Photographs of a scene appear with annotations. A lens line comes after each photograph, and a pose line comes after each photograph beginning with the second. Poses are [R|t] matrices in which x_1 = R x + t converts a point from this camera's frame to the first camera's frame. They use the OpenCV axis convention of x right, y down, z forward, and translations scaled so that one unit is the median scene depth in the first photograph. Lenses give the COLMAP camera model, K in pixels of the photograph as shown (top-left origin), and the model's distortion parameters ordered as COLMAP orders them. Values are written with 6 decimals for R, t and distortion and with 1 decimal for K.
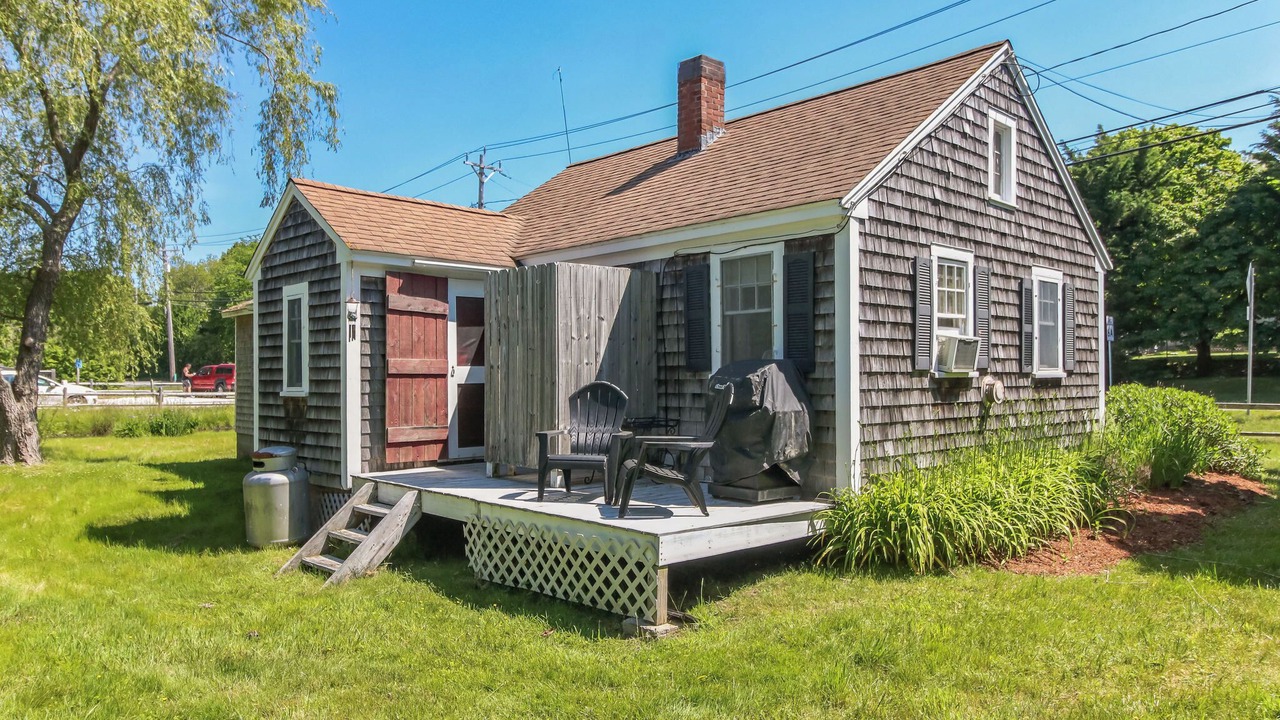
lens RADIAL K [[879.3, 0, 634.9], [0, 879.3, 370.7], [0, 0, 1]] dist [-0.003401, -0.000378]
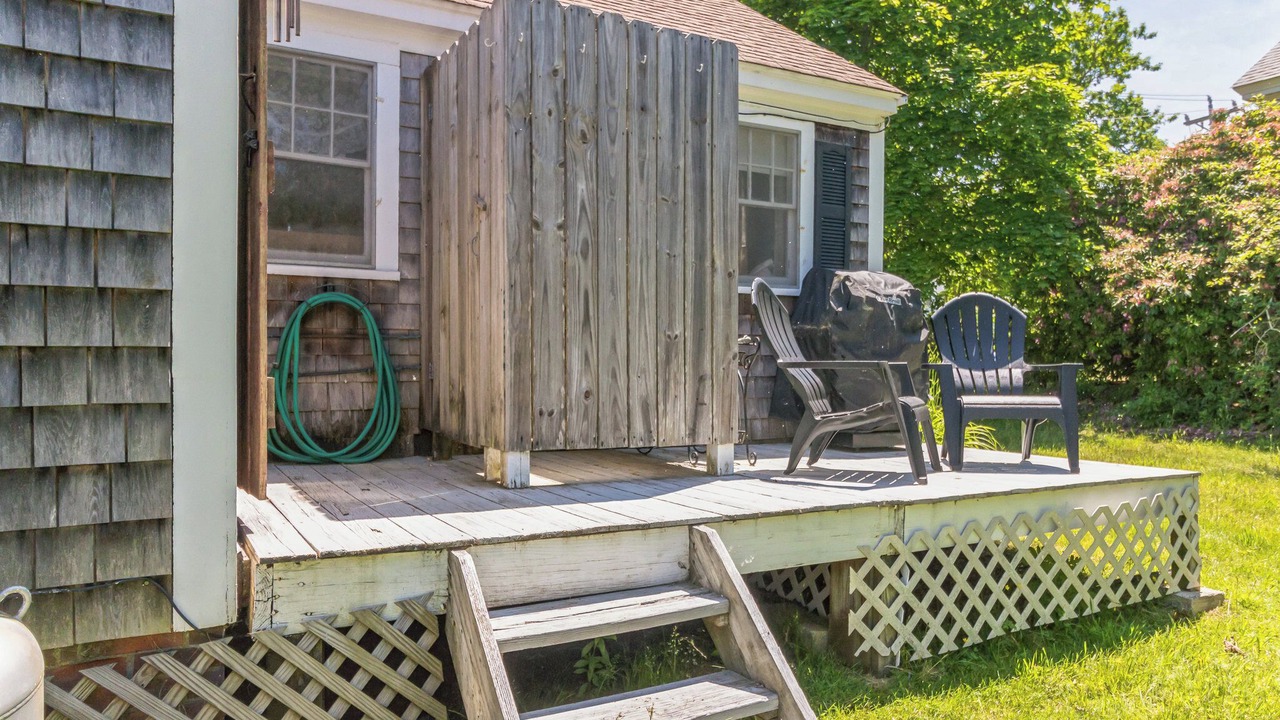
lens RADIAL K [[879.2, 0, 640.0], [0, 879.2, 360.0], [0, 0, 1]] dist [-0.000854, -0.000866]
pose [[0.238607, 0.002578, 0.971113, -0.572082], [-0.014033, 0.999901, 0.000794, 0.060932], [-0.971015, -0.013817, 0.238620, 0.867511]]
